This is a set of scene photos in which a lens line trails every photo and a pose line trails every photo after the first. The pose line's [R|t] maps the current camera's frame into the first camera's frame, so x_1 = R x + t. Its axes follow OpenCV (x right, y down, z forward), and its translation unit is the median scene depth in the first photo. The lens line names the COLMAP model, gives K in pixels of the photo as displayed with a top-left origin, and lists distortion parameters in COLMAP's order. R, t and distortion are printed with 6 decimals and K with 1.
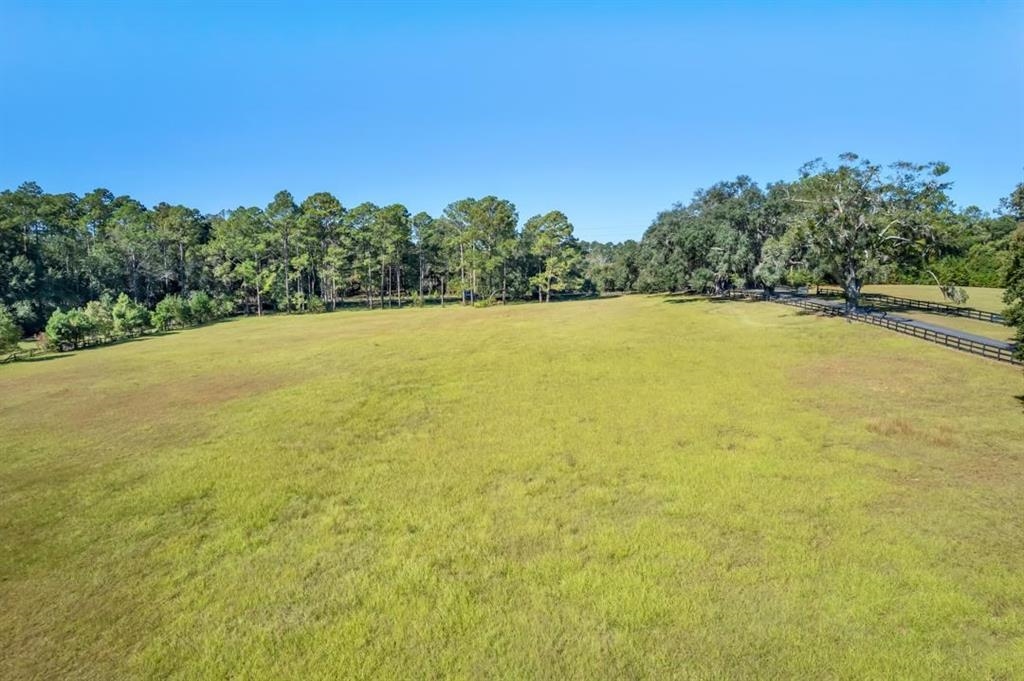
lens RADIAL K [[657.8, 0, 514.9], [0, 657.8, 342.1], [0, 0, 1]] dist [-0.073934, 0.065170]
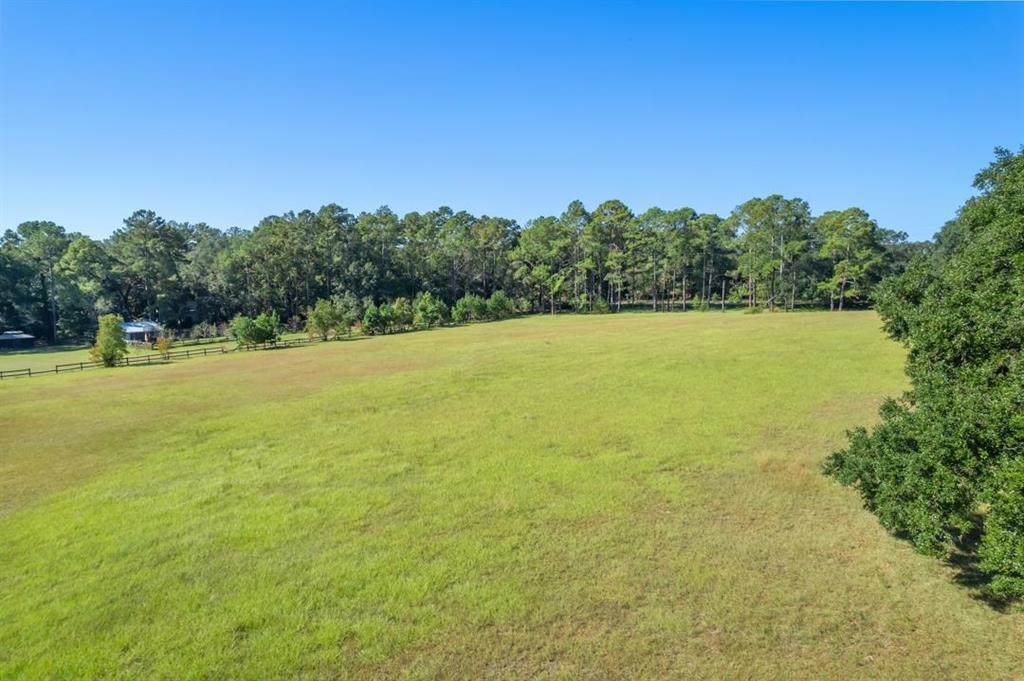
lens RADIAL K [[657.8, 0, 507.7], [0, 657.8, 344.9], [0, 0, 1]] dist [-0.073934, 0.065170]
pose [[0.838155, 0.057817, -0.542360, 0.159806], [-0.058426, 0.998162, 0.016116, -0.002253], [0.542294, 0.018180, 0.839992, 0.021167]]
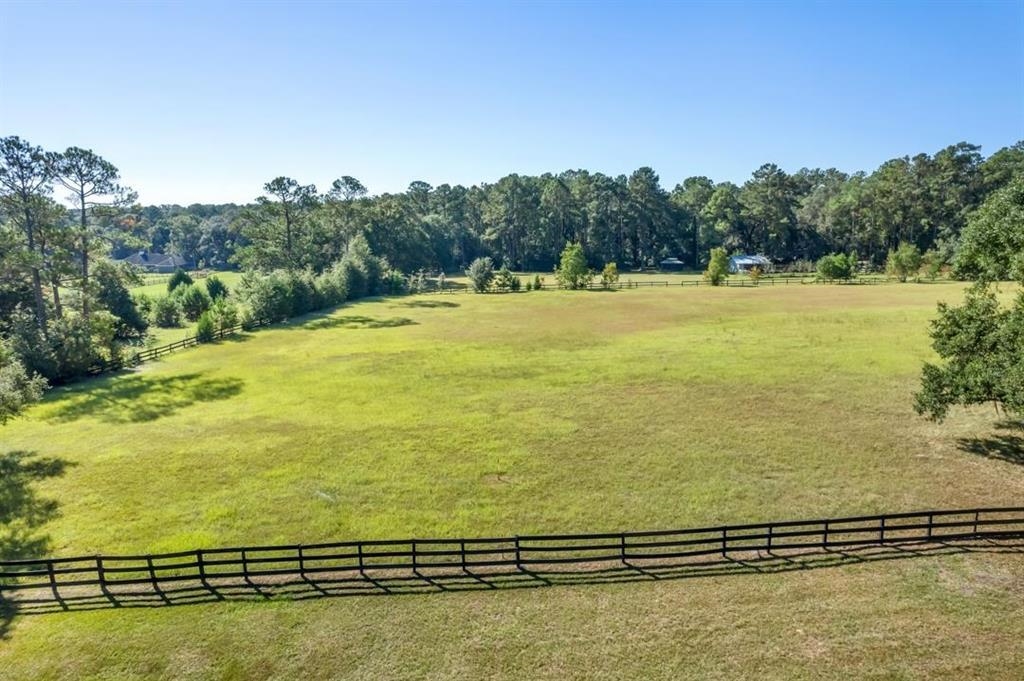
lens RADIAL K [[657.8, 0, 513.4], [0, 657.8, 342.4], [0, 0, 1]] dist [-0.073934, 0.065170]
pose [[0.069771, 0.189308, -0.979436, 0.341712], [-0.101894, 0.978046, 0.181781, -0.005626], [0.992345, 0.087116, 0.087529, -0.000534]]
